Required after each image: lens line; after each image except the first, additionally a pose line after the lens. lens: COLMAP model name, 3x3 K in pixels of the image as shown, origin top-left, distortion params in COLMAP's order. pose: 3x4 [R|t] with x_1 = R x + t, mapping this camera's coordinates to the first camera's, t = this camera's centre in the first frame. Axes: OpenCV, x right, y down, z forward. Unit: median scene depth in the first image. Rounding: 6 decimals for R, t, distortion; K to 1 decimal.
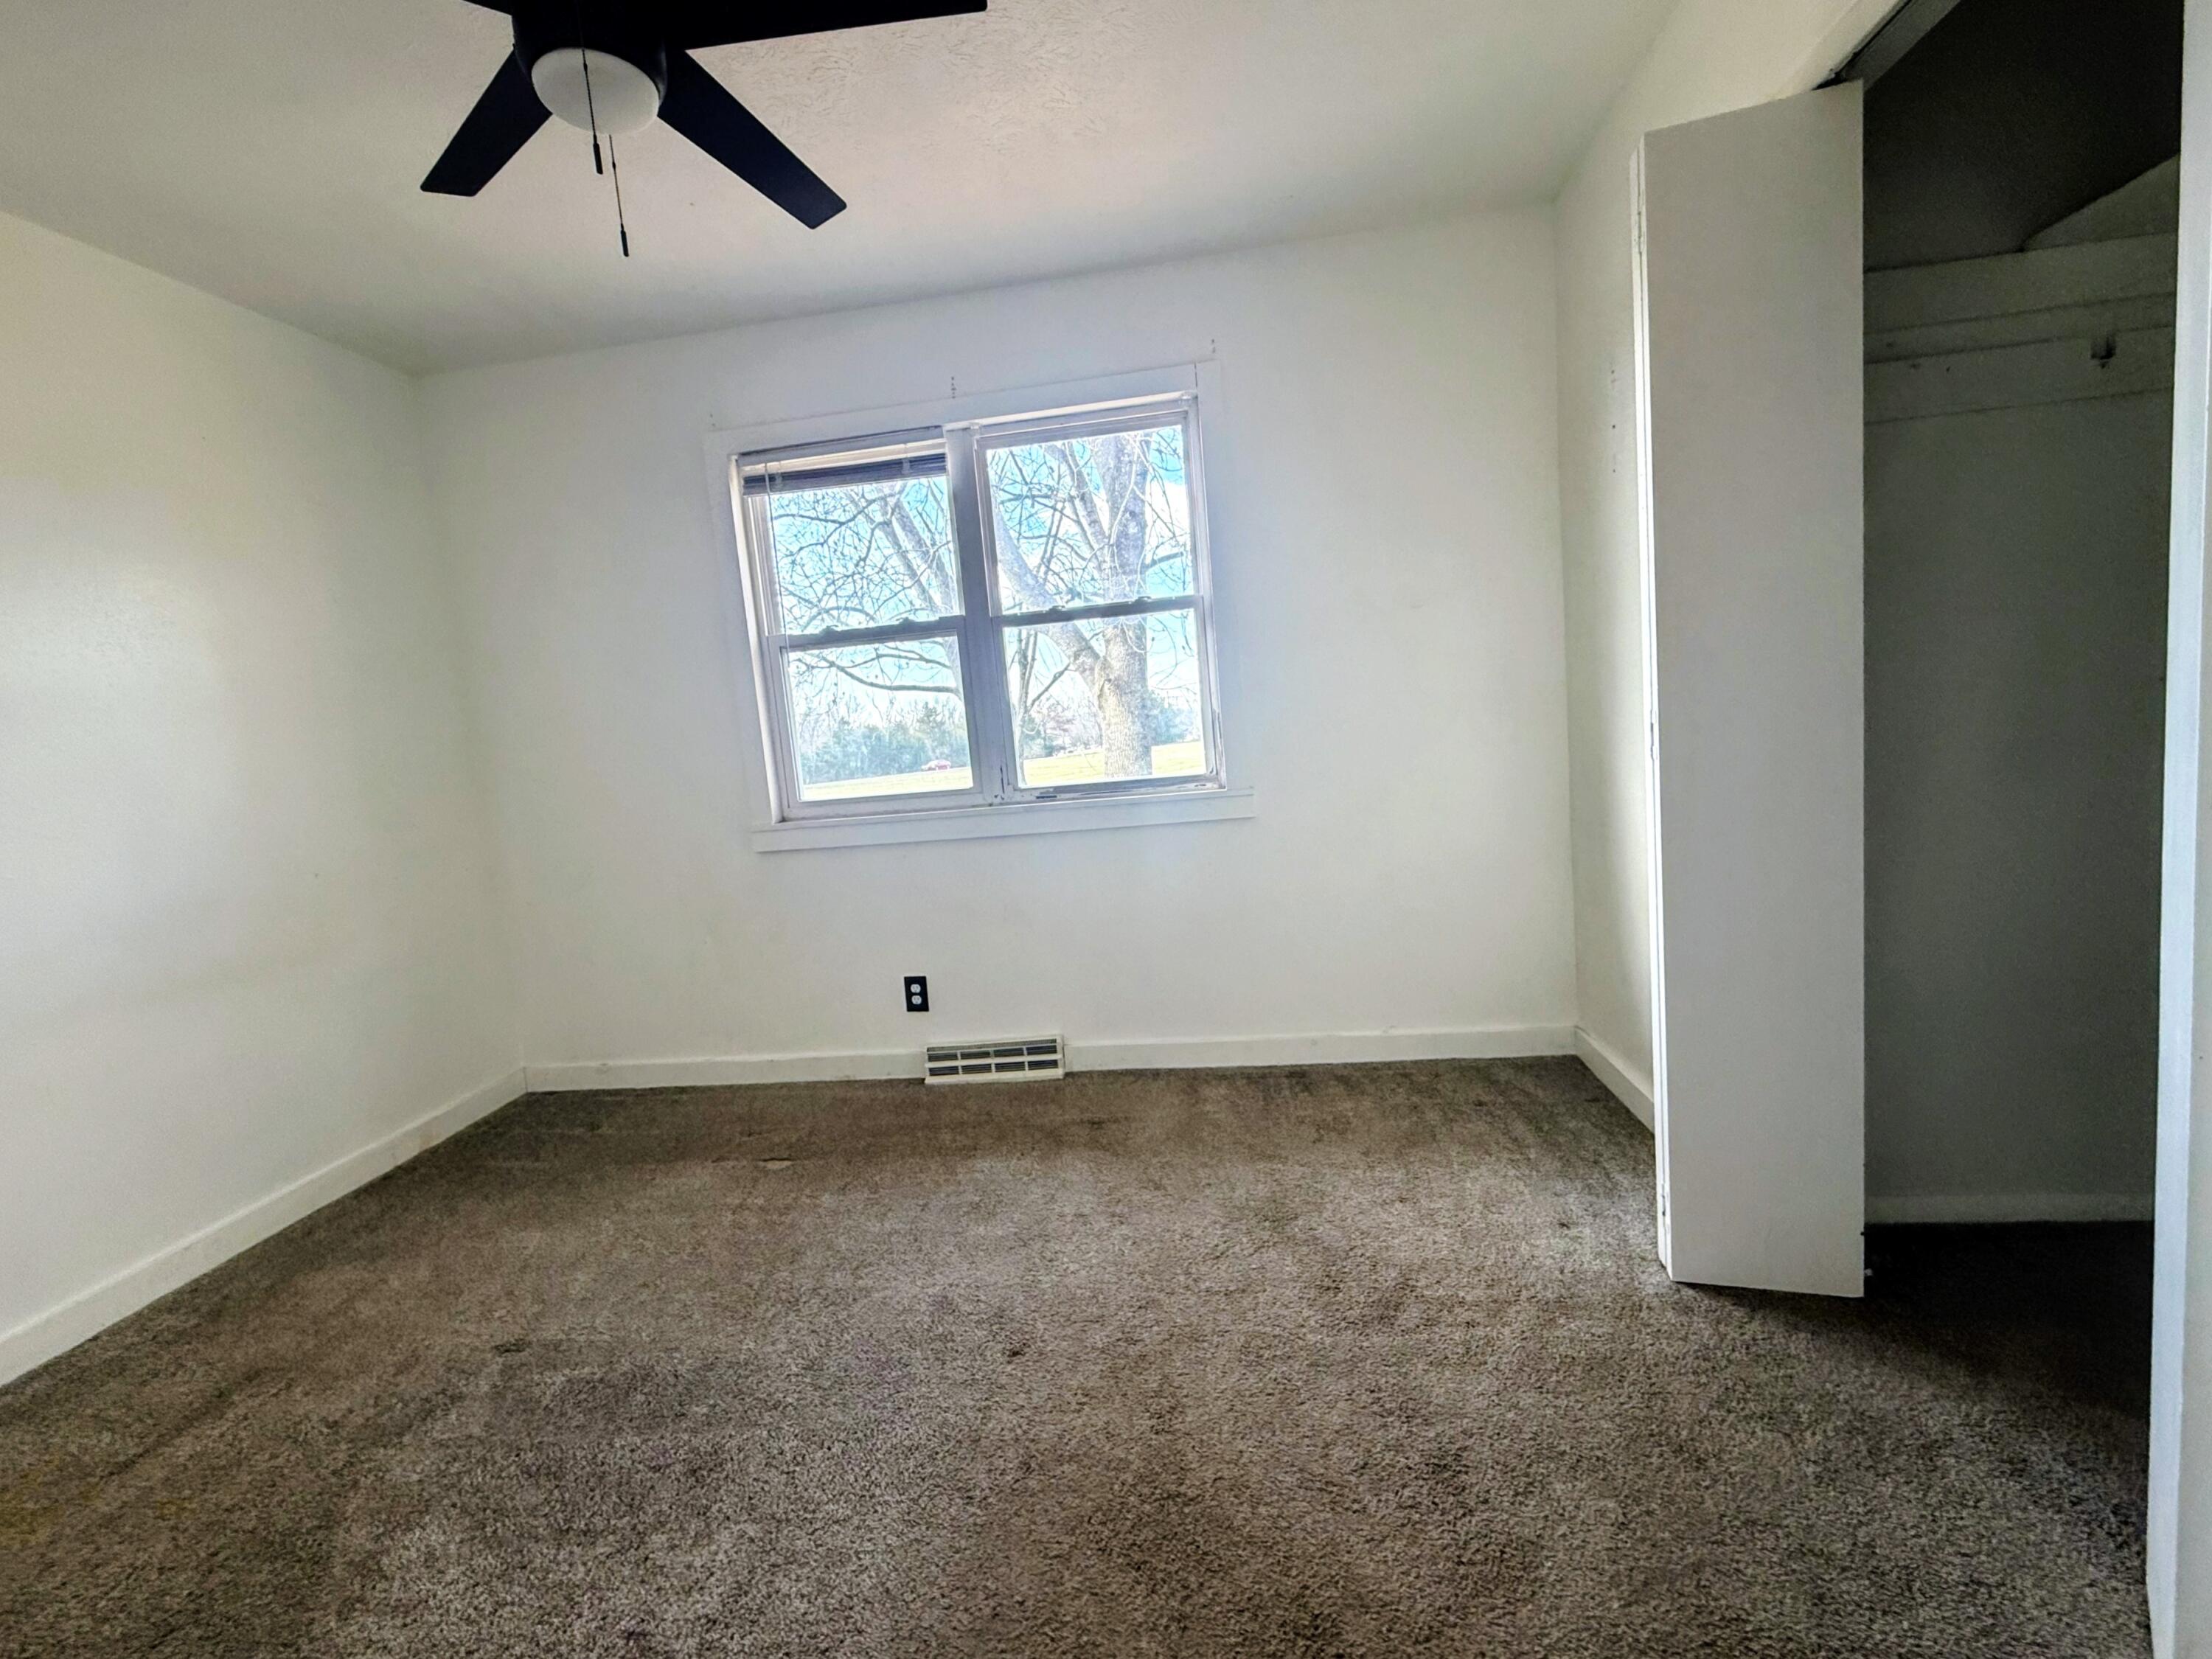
lens RADIAL K [[979.8, 0, 1109.6], [0, 979.8, 832.3], [0, 0, 1]] dist [-0.000095, 0.000130]
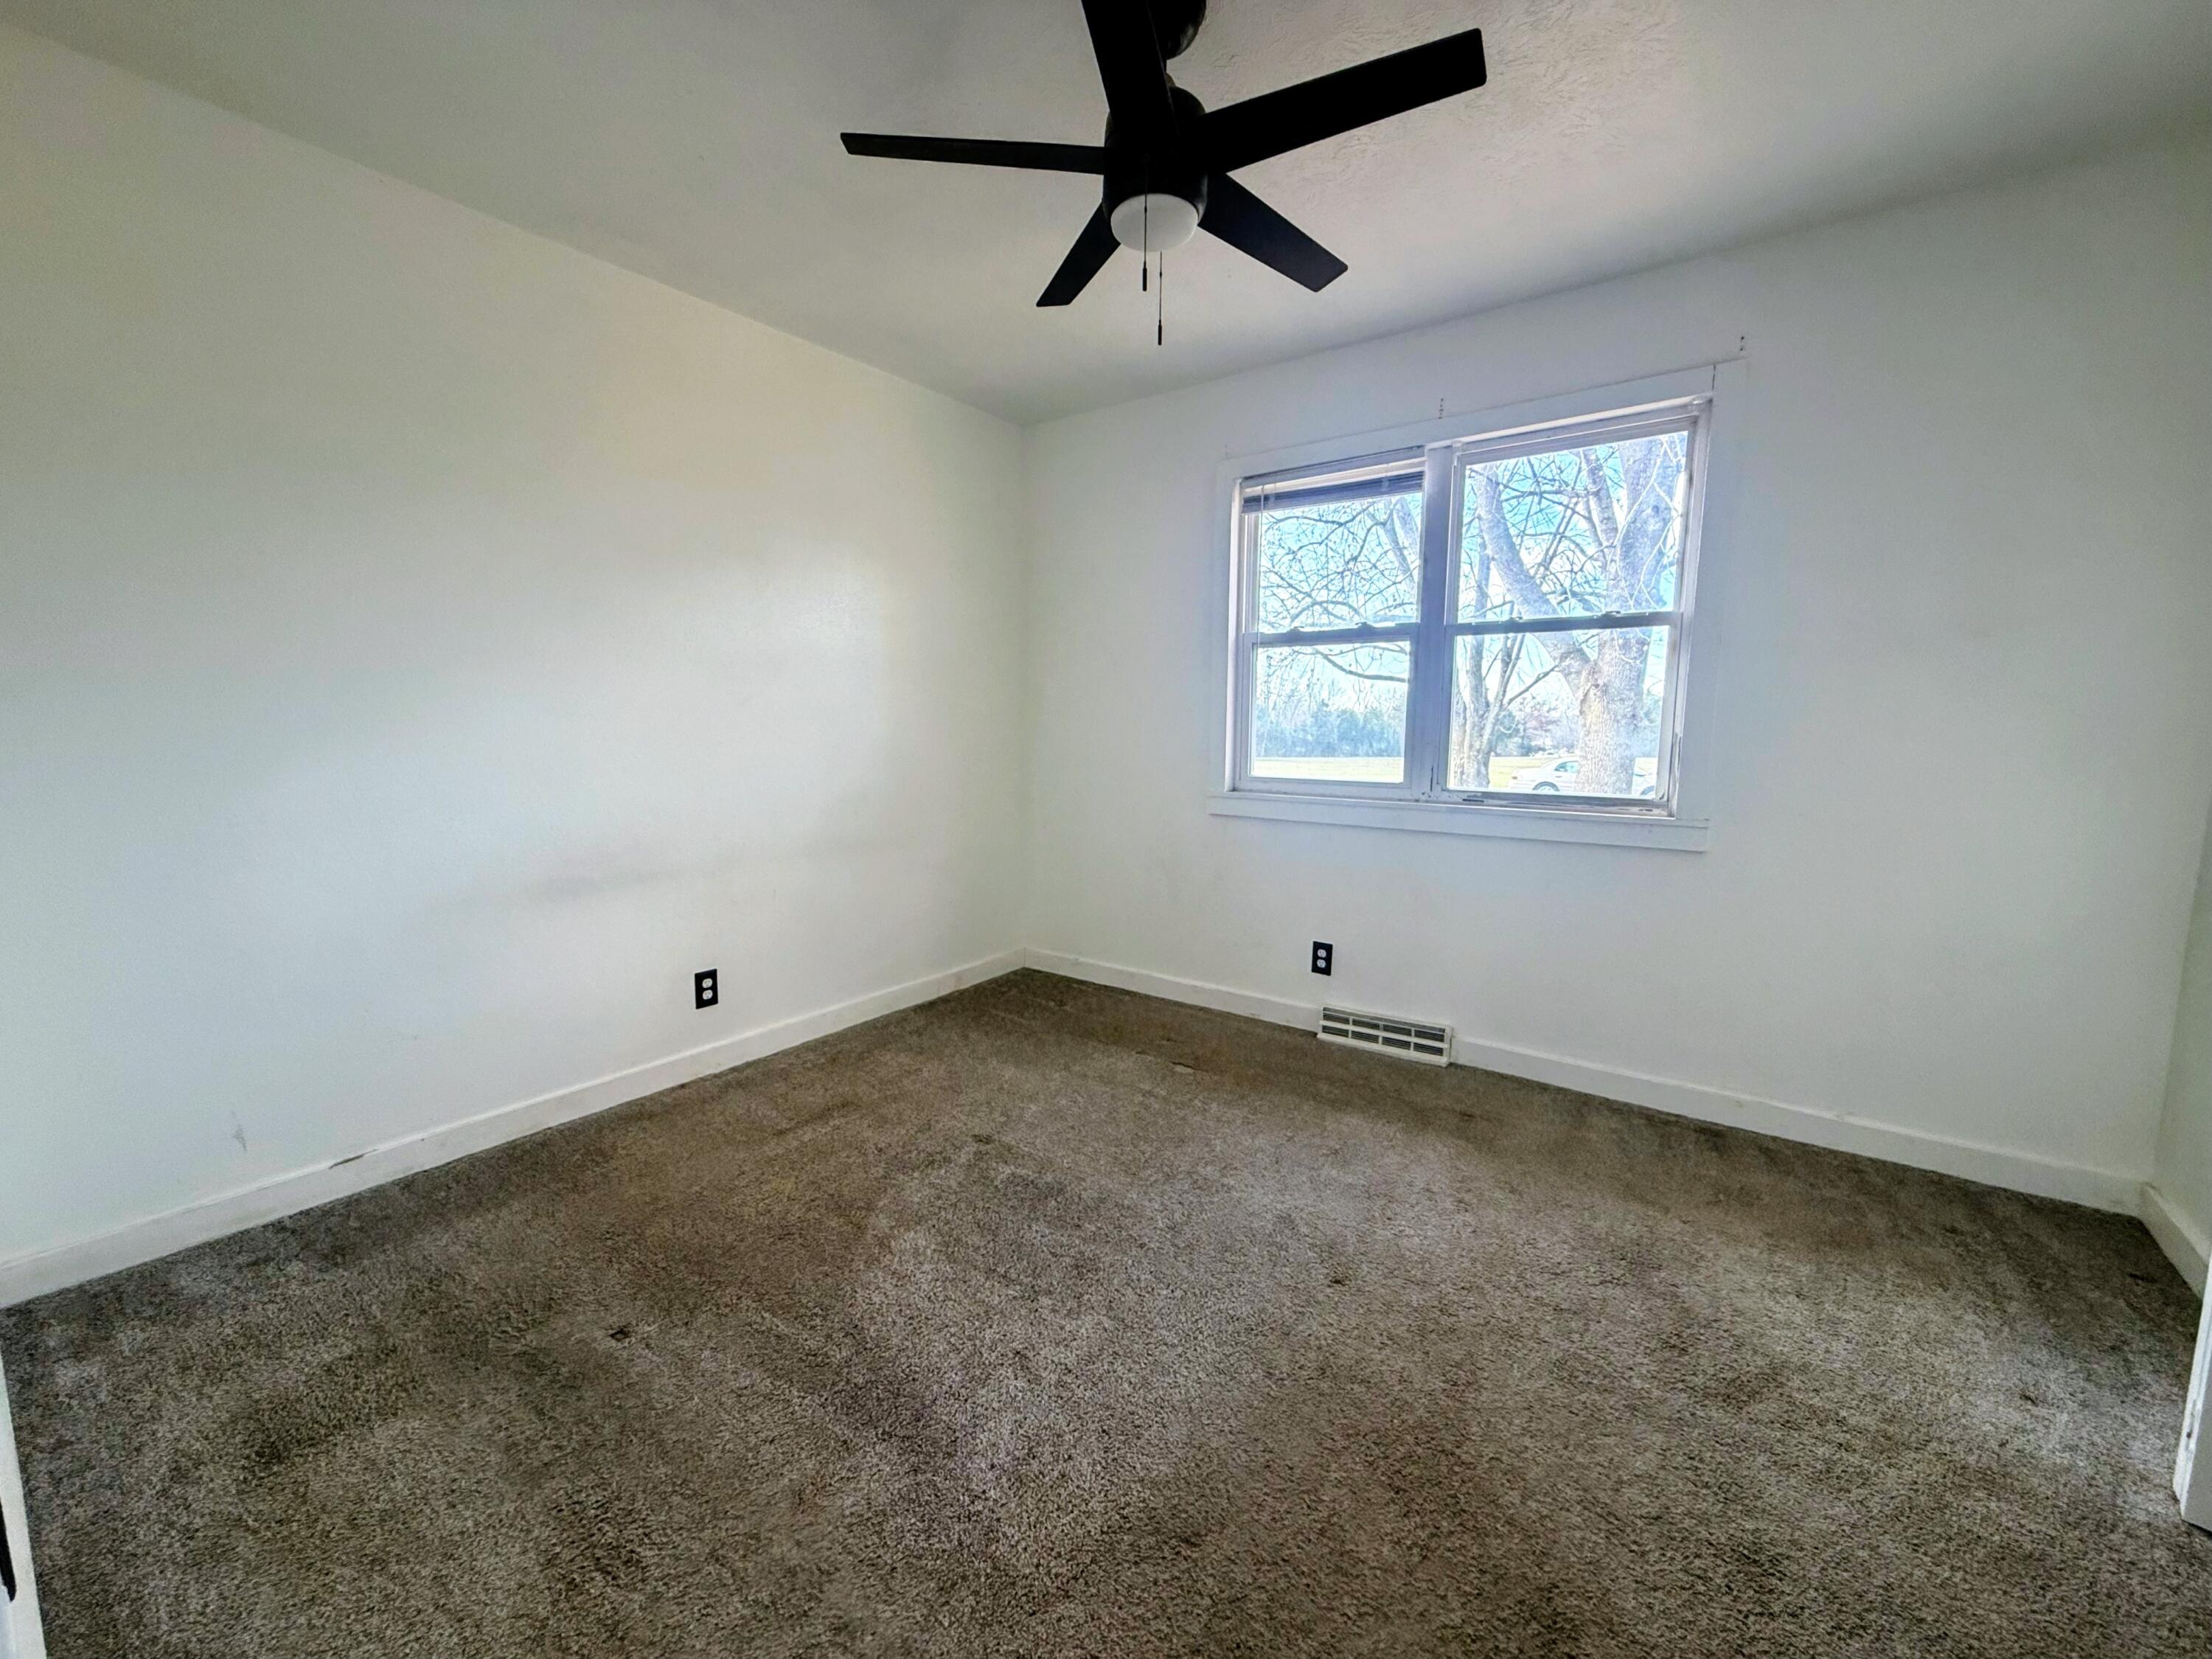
lens RADIAL K [[979.8, 0, 1109.6], [0, 979.8, 832.3], [0, 0, 1]] dist [-0.000095, 0.000130]
pose [[0.862180, 0.153643, -0.482742, 0.122924], [-0.137539, 0.988101, 0.068839, -0.023745], [0.487575, 0.007044, 0.873053, -0.110600]]
